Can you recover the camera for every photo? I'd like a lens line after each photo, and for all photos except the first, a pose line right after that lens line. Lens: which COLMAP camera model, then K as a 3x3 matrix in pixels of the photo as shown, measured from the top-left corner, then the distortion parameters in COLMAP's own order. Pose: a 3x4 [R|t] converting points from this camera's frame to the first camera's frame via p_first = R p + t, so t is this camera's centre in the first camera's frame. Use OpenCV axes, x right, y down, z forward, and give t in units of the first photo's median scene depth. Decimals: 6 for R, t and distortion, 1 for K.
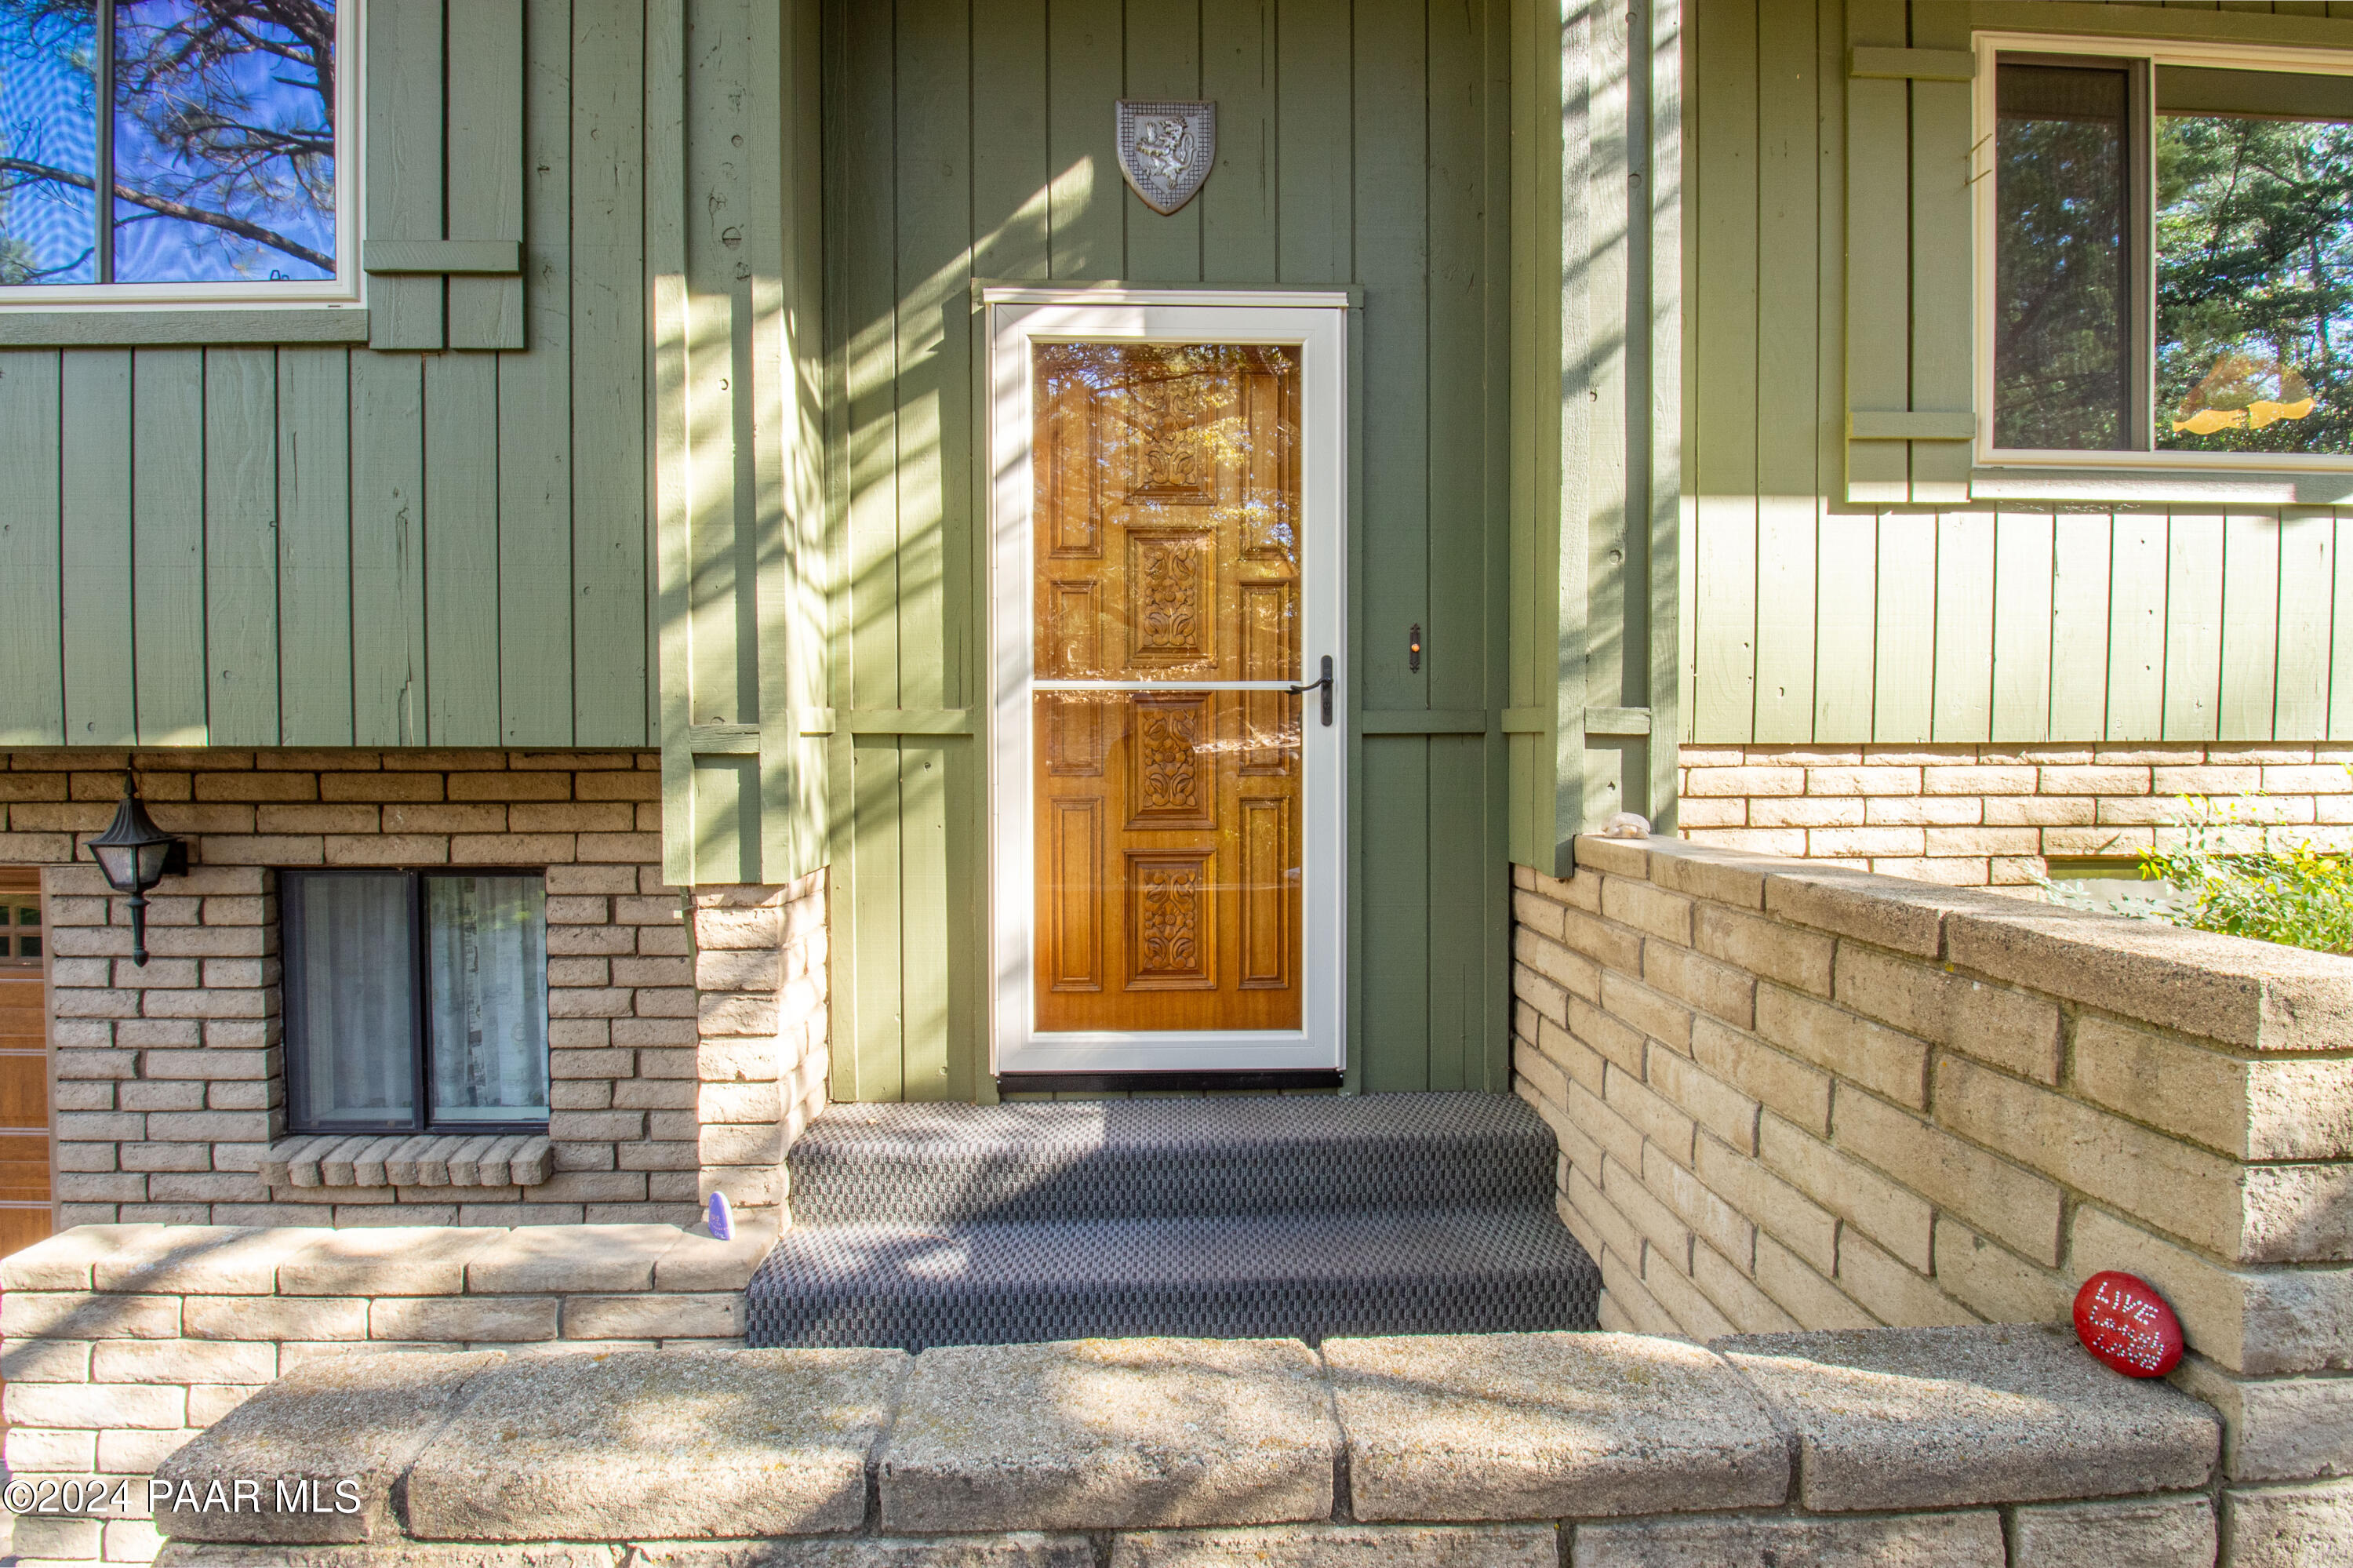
lens RADIAL K [[1131.4, 0, 1163.4], [0, 1131.4, 775.4], [0, 0, 1]] dist [-0.008960, -0.003990]
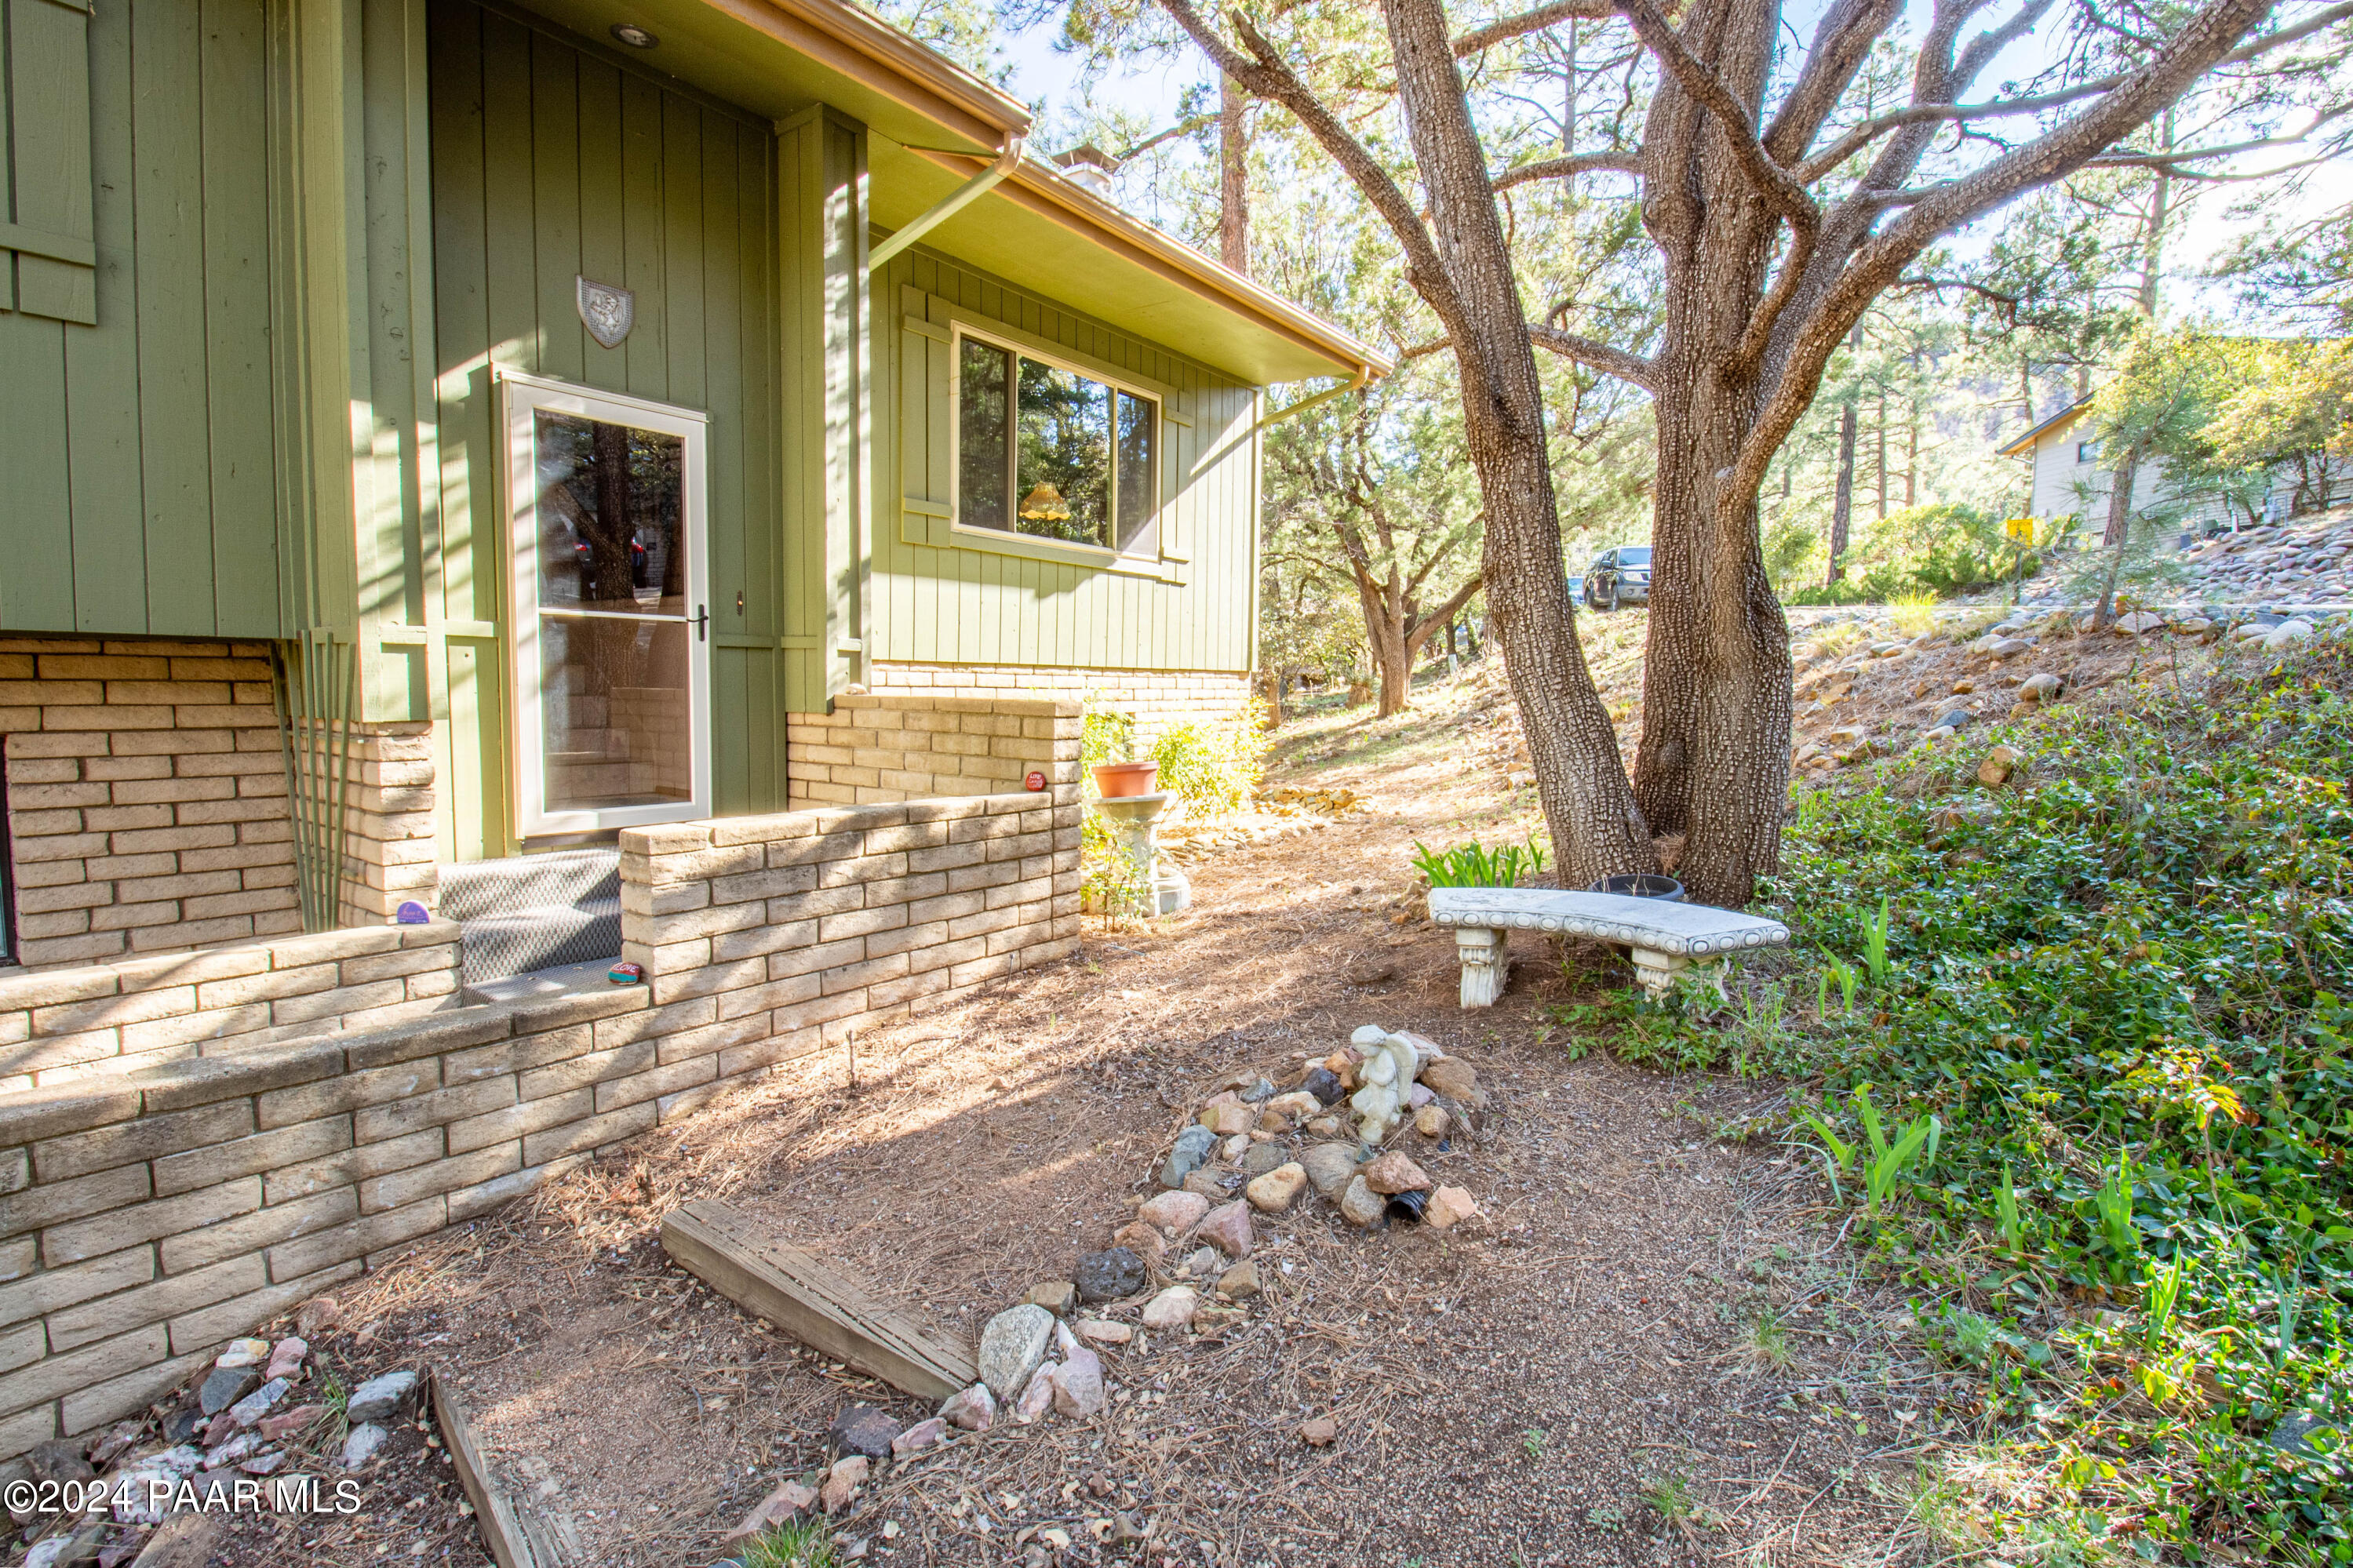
lens RADIAL K [[1131.2, 0, 1153.4], [0, 1131.2, 768.6], [0, 0, 1]] dist [-0.008960, -0.003990]
pose [[0.644596, -0.044210, 0.763244, -0.789857], [0.001368, 0.998392, 0.056676, 0.060957], [-0.764523, -0.035489, 0.643619, -0.785114]]
